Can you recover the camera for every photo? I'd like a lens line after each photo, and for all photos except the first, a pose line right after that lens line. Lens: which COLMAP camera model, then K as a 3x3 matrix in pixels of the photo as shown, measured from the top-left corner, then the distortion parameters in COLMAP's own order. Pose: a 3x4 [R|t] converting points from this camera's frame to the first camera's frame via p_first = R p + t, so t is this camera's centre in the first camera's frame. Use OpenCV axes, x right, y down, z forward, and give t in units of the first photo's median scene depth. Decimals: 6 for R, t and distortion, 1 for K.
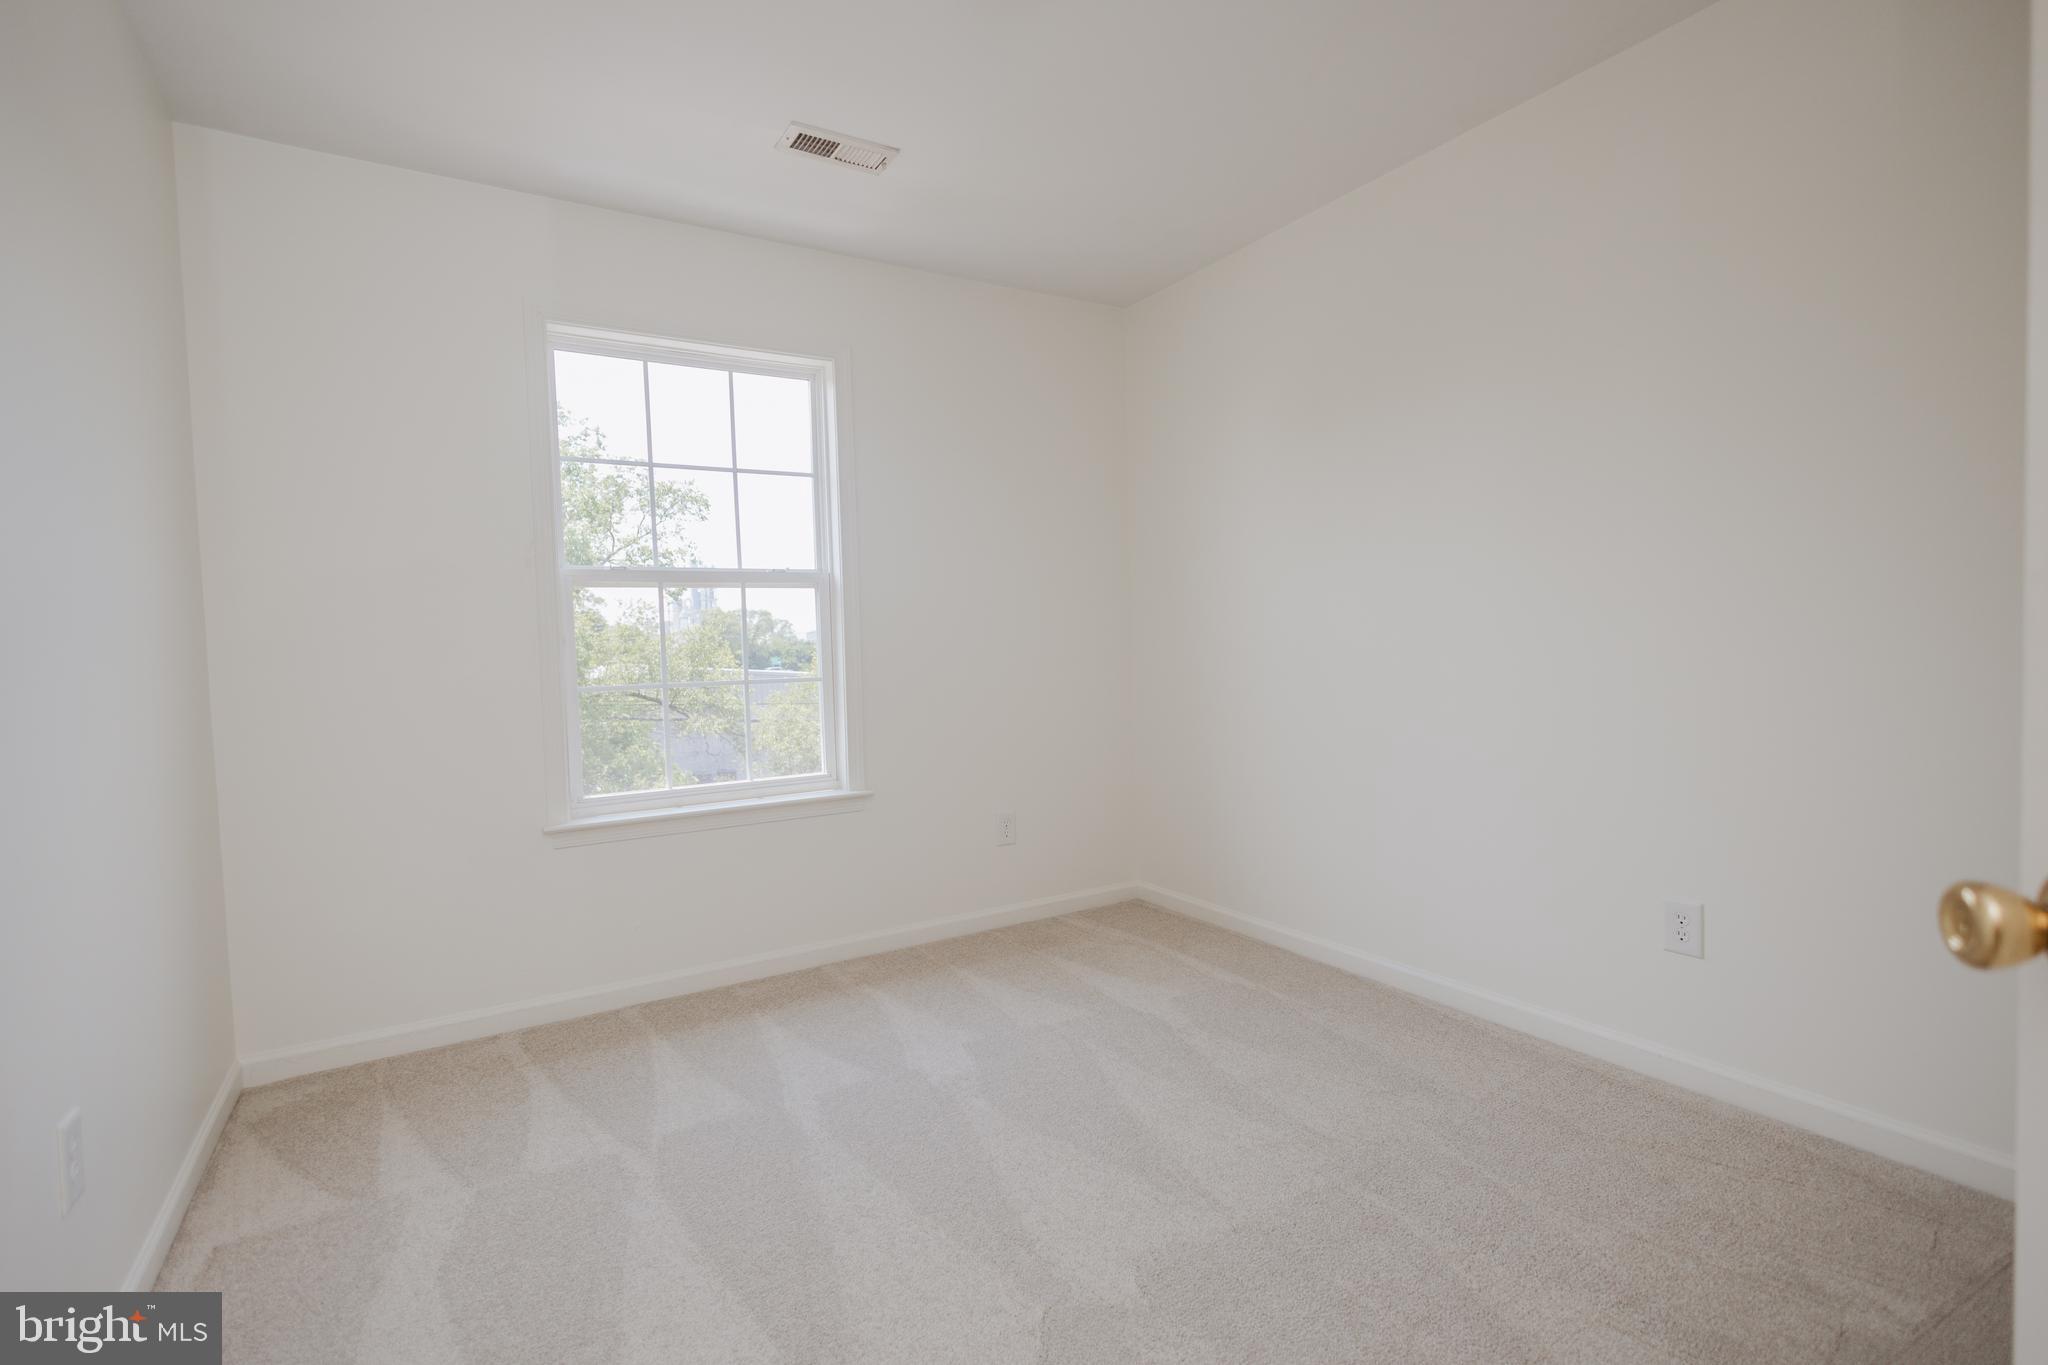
lens RADIAL K [[948.3, 0, 1024.0], [0, 948.3, 682.5], [0, 0, 1]] dist [0.001549, -0.000682]
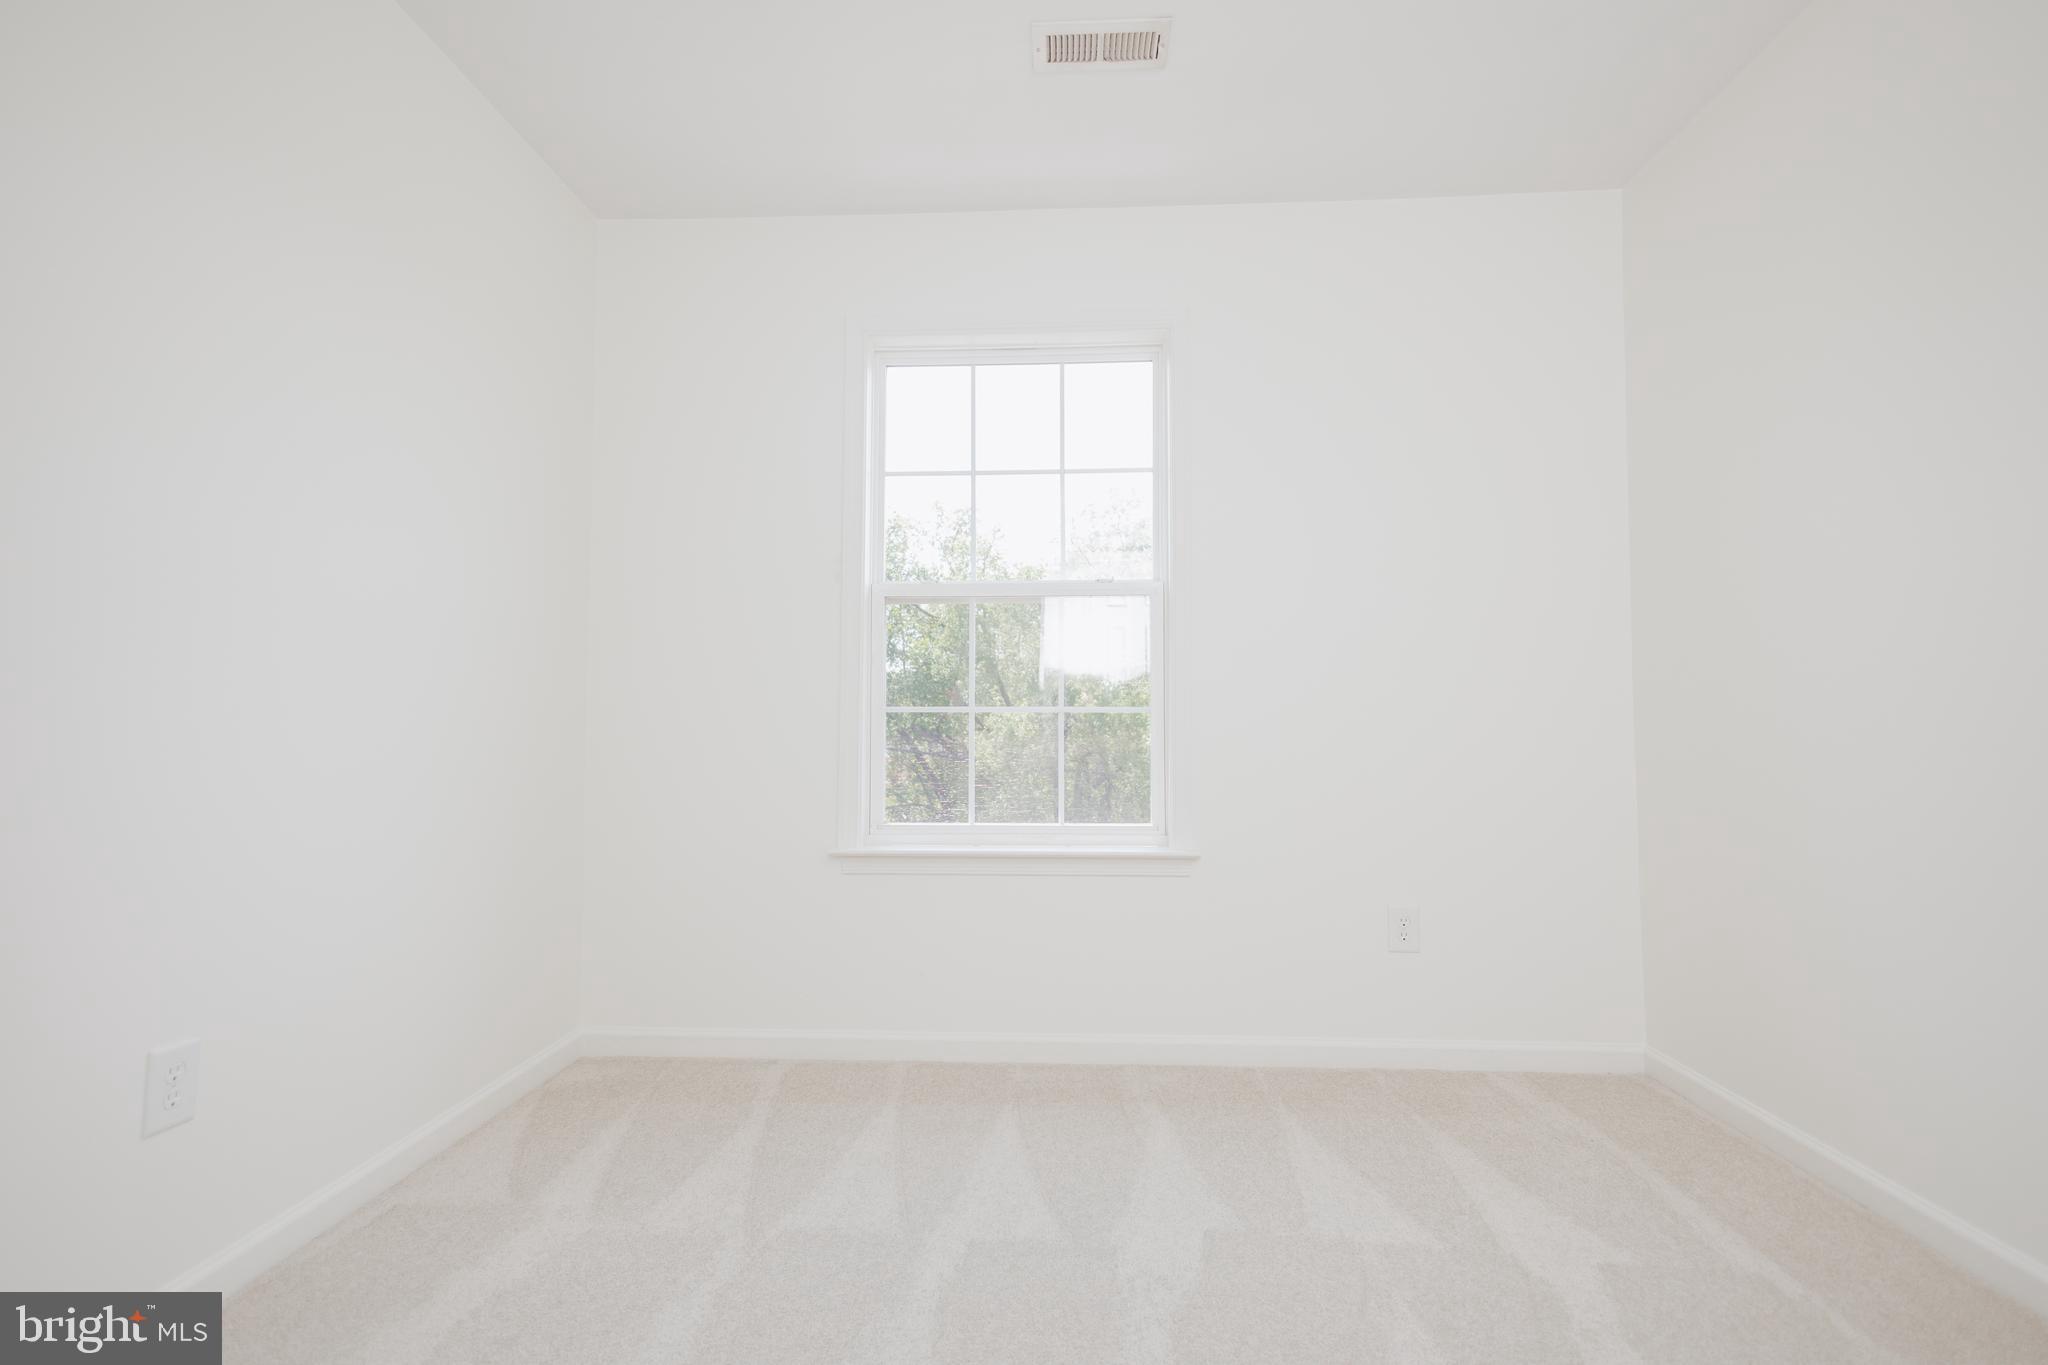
lens RADIAL K [[948.3, 0, 1024.0], [0, 948.3, 682.5], [0, 0, 1]] dist [0.001549, -0.000682]
pose [[0.825723, 0.004056, -0.564061, 0.167815], [-0.048537, 0.996776, -0.063885, 0.031750], [0.561983, 0.080129, 0.823258, 0.267803]]
